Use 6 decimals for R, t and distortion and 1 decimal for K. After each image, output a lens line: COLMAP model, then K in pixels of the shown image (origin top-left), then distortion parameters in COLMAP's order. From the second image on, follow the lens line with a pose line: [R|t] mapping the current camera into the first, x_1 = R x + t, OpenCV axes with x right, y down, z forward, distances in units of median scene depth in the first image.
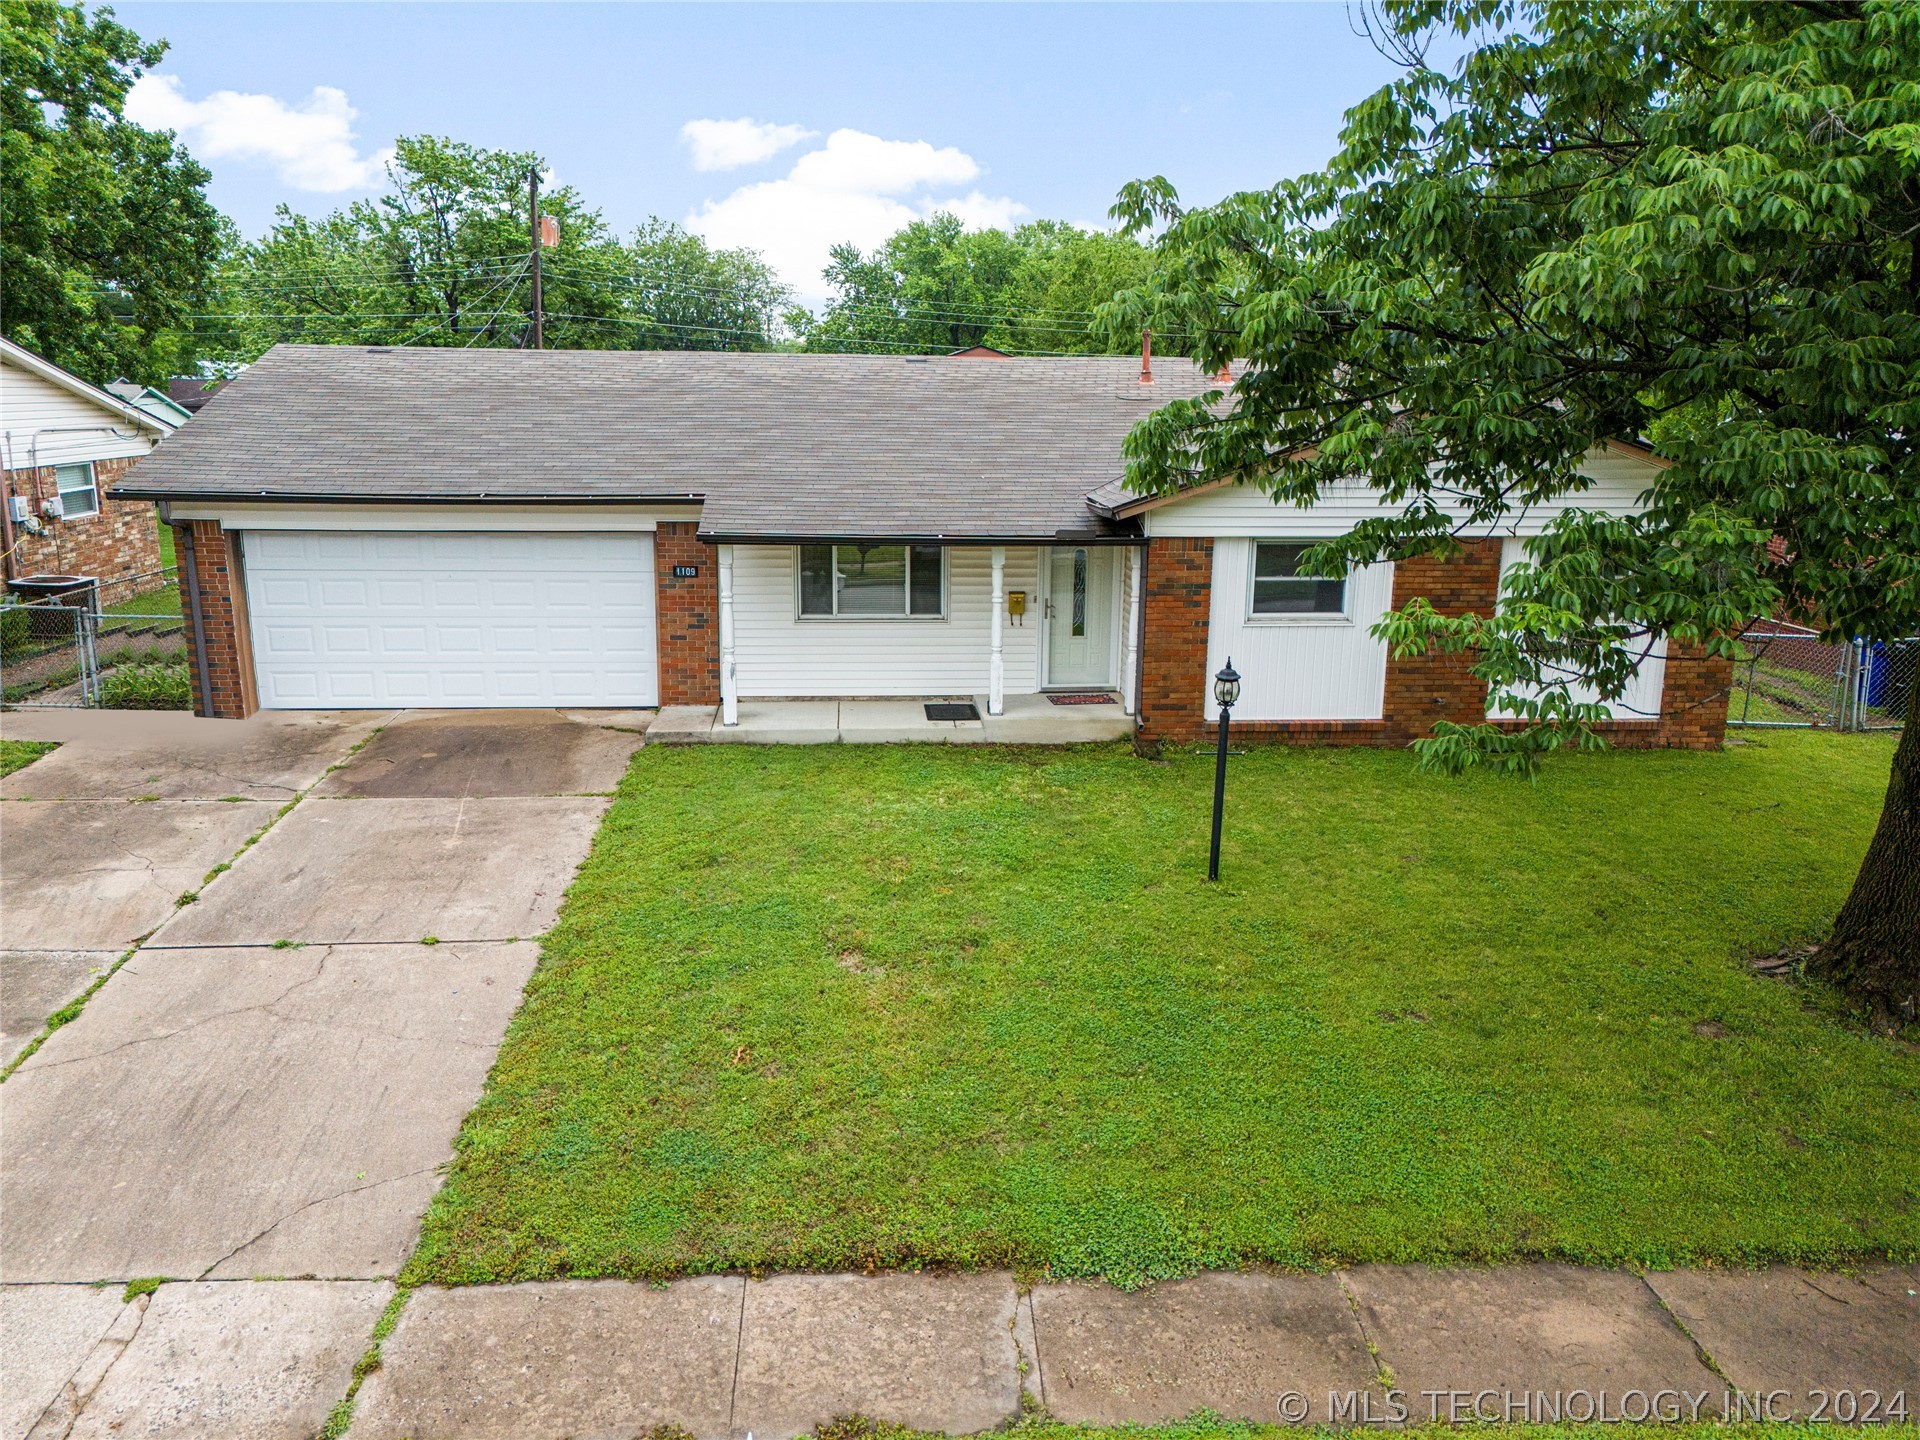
lens RADIAL K [[1399.7, 0, 960.0], [0, 1399.7, 720.0], [0, 0, 1]] dist [0.072070, -0.057279]
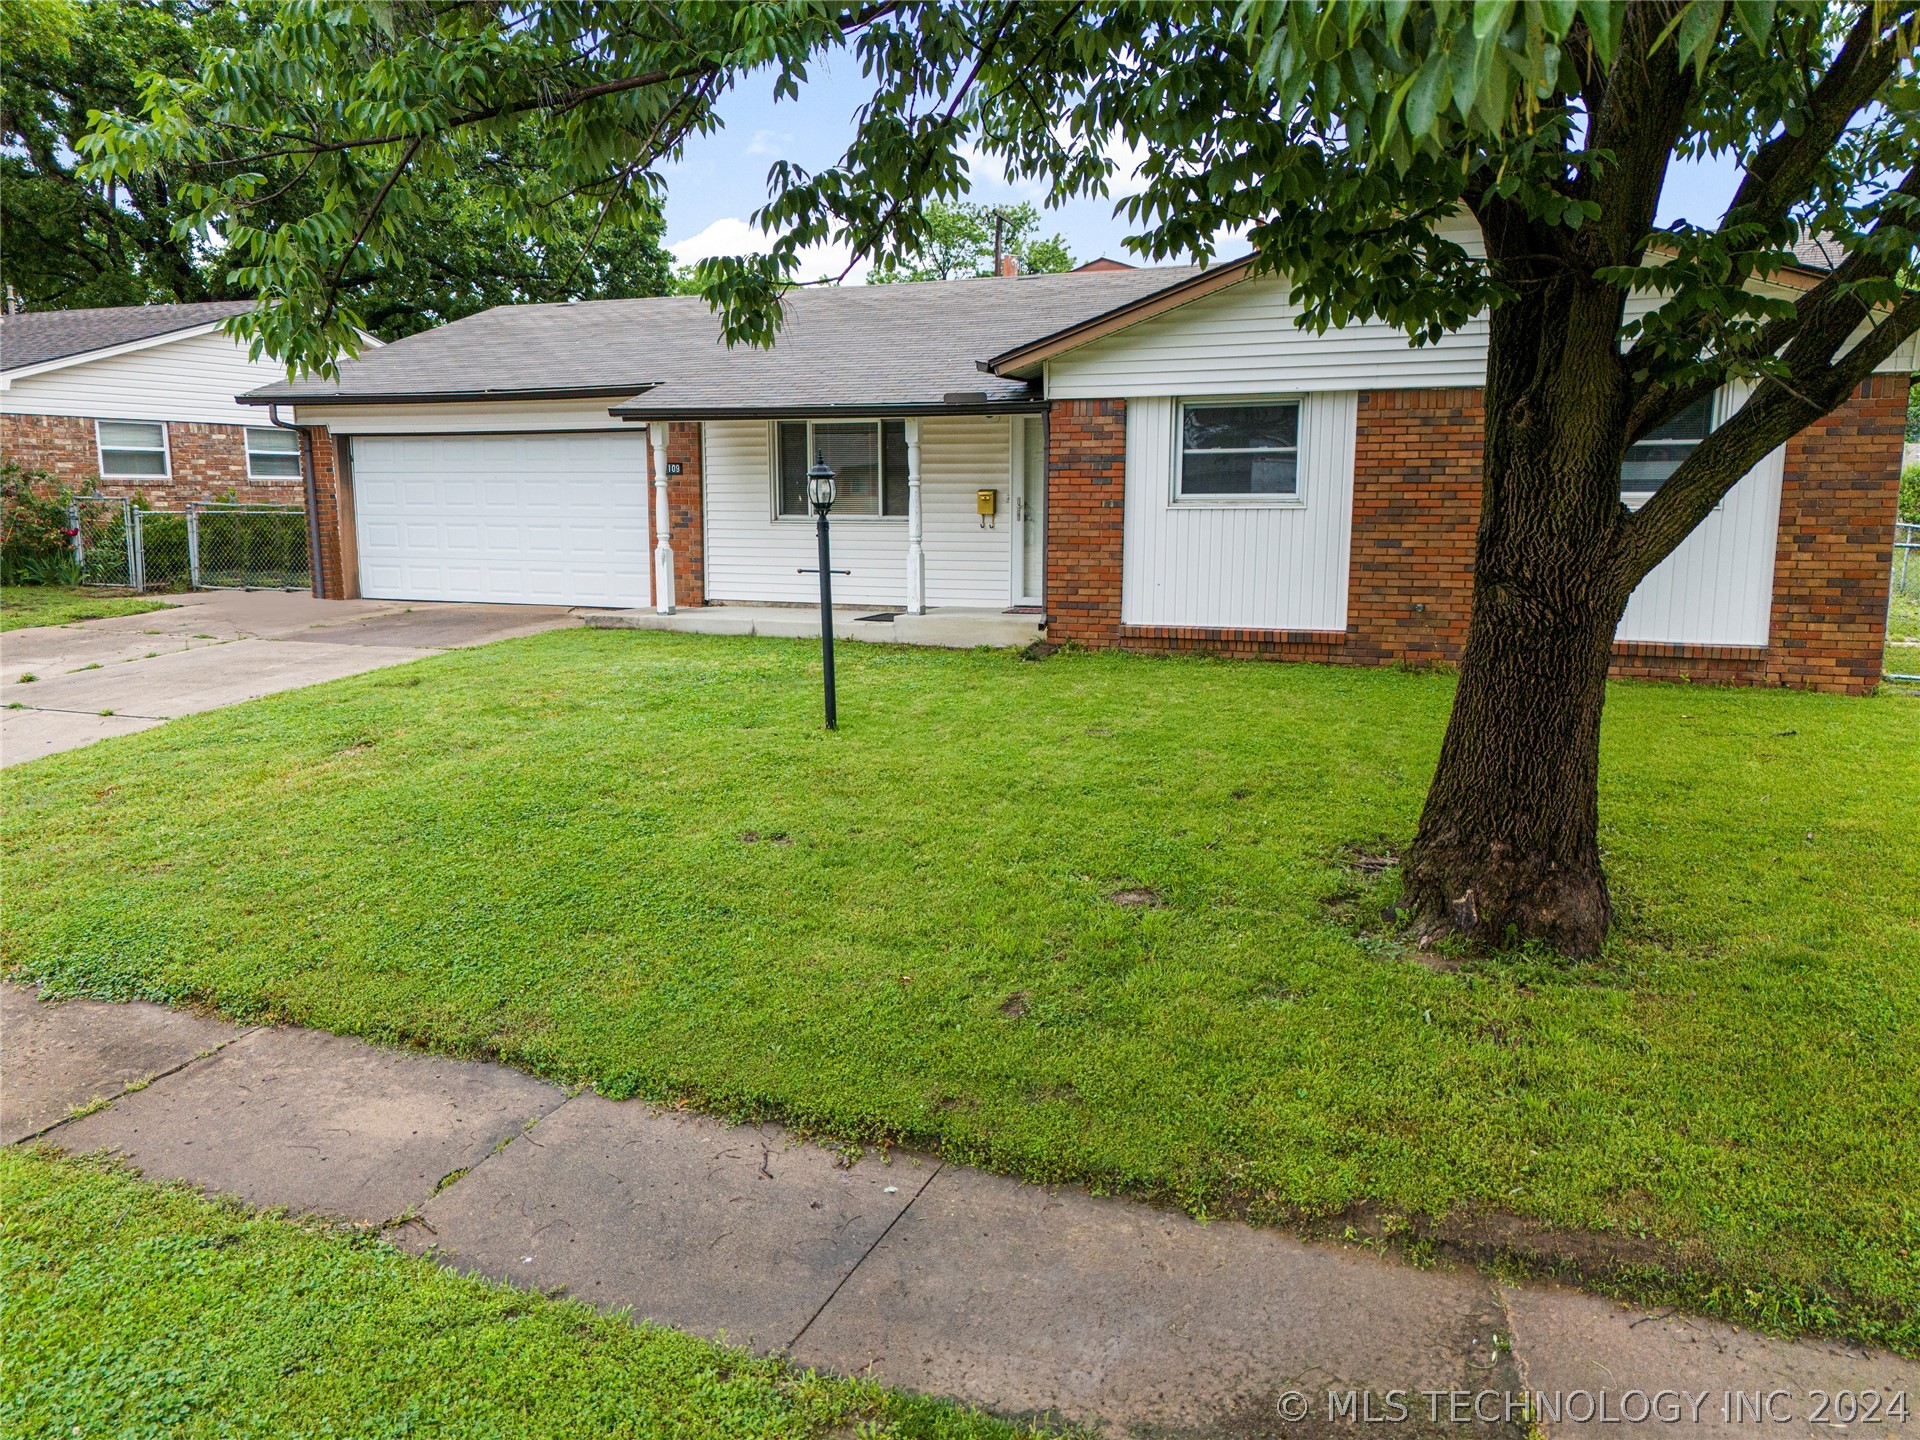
lens RADIAL K [[1385.2, 0, 962.7], [0, 1385.2, 772.9], [0, 0, 1]] dist [0.071533, -0.063885]
pose [[0.898615, 0.074662, -0.432340, 0.528456], [-0.085484, 0.996324, -0.005620, 0.119031], [0.430331, 0.042008, 0.901693, 0.245593]]
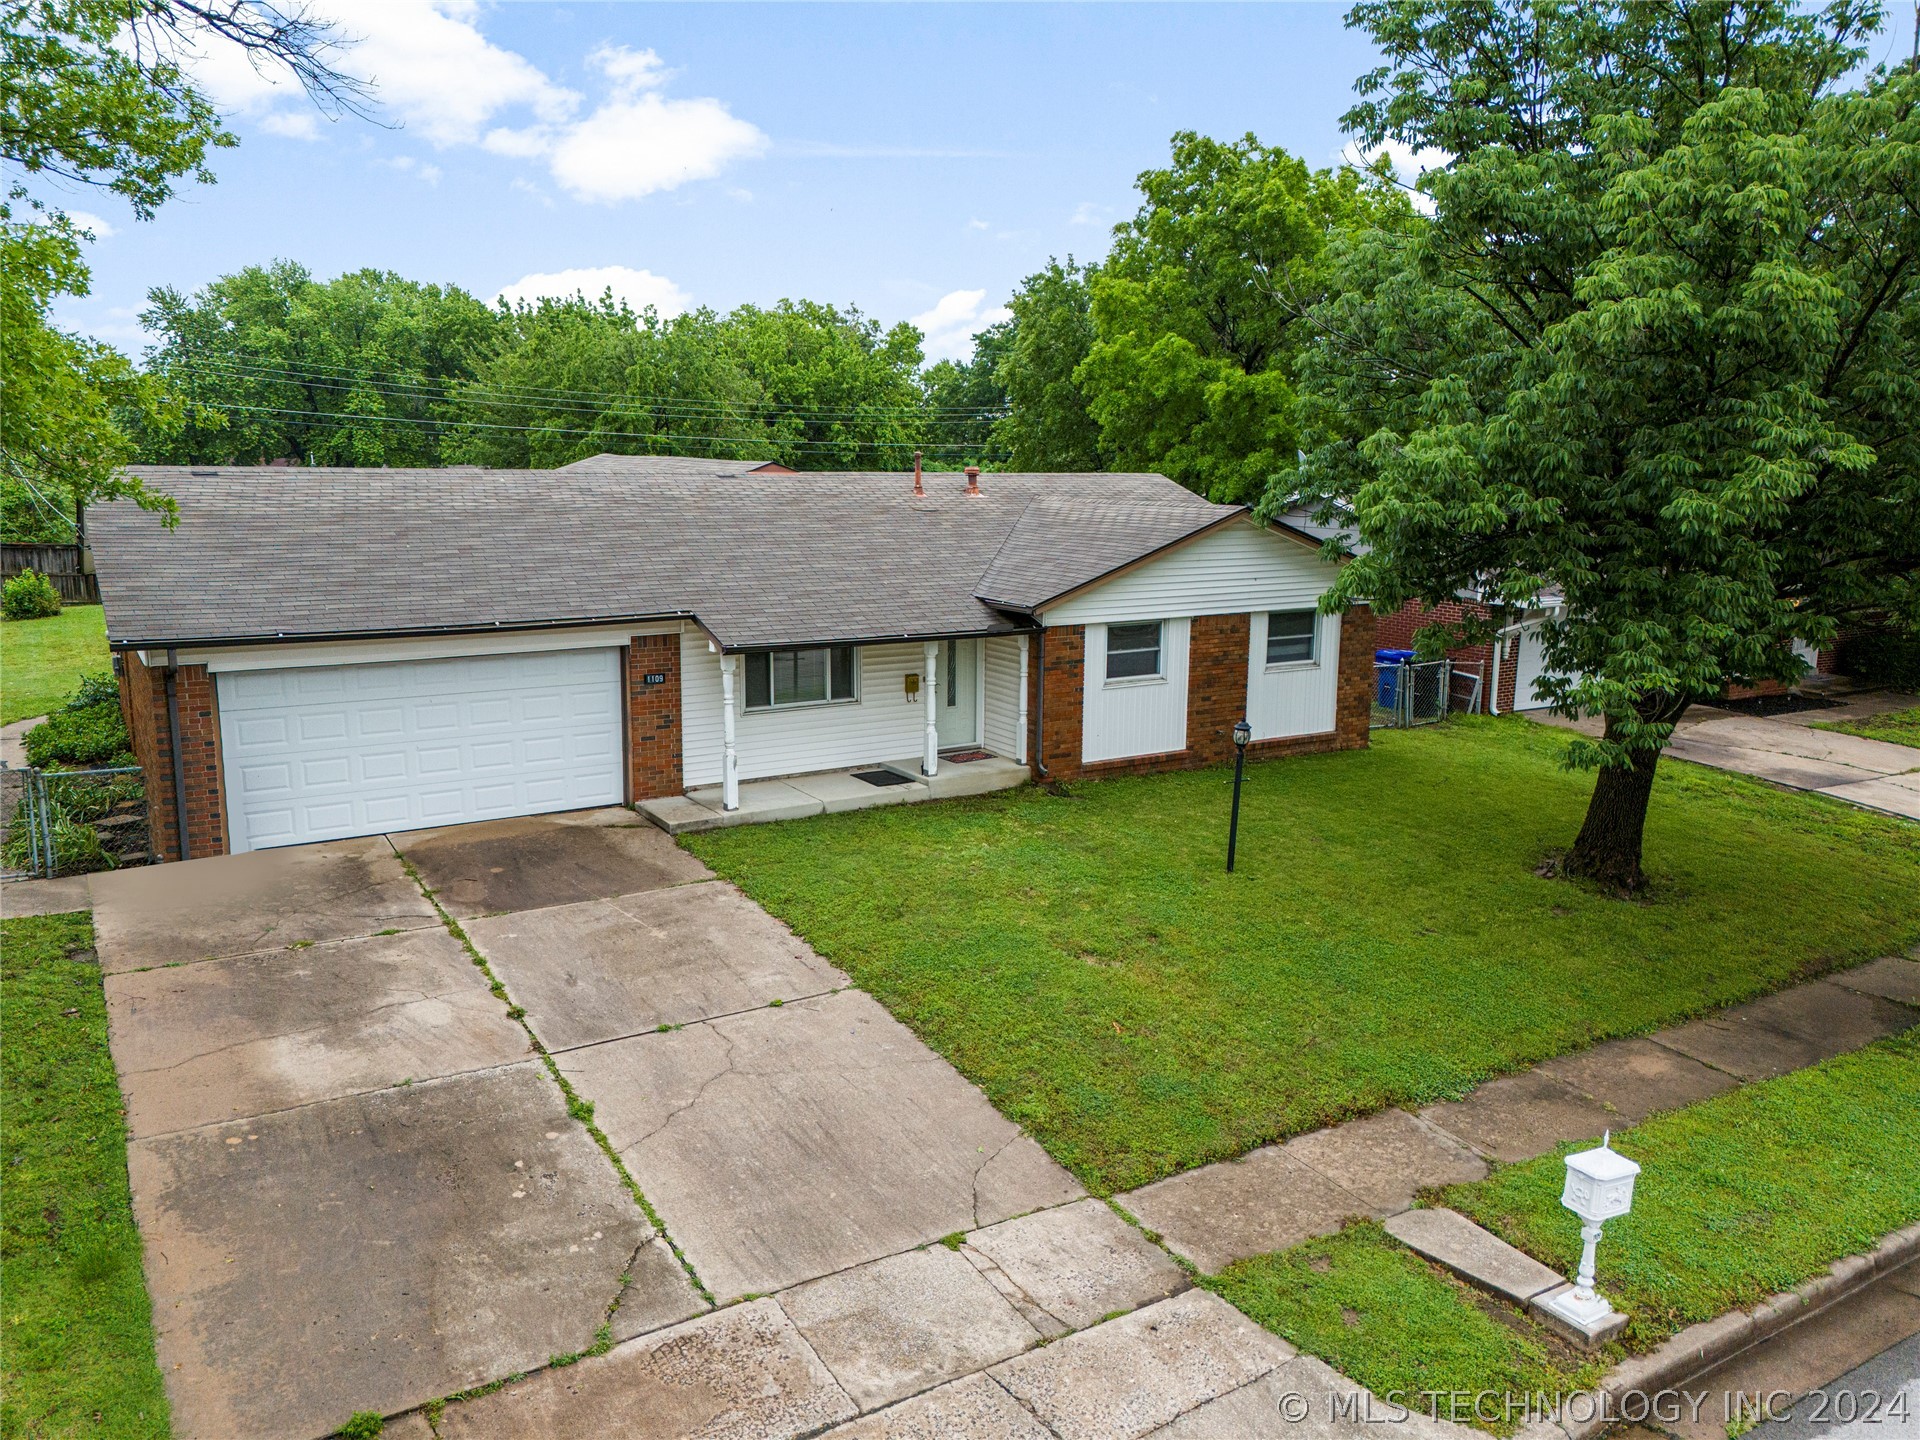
lens RADIAL K [[1399.7, 0, 960.0], [0, 1399.7, 720.0], [0, 0, 1]] dist [0.072070, -0.057279]
pose [[0.885546, -0.088400, 0.456064, -0.597688], [0.103606, 0.994583, -0.008390, -0.046922], [-0.452852, 0.054680, 0.889907, -0.125623]]
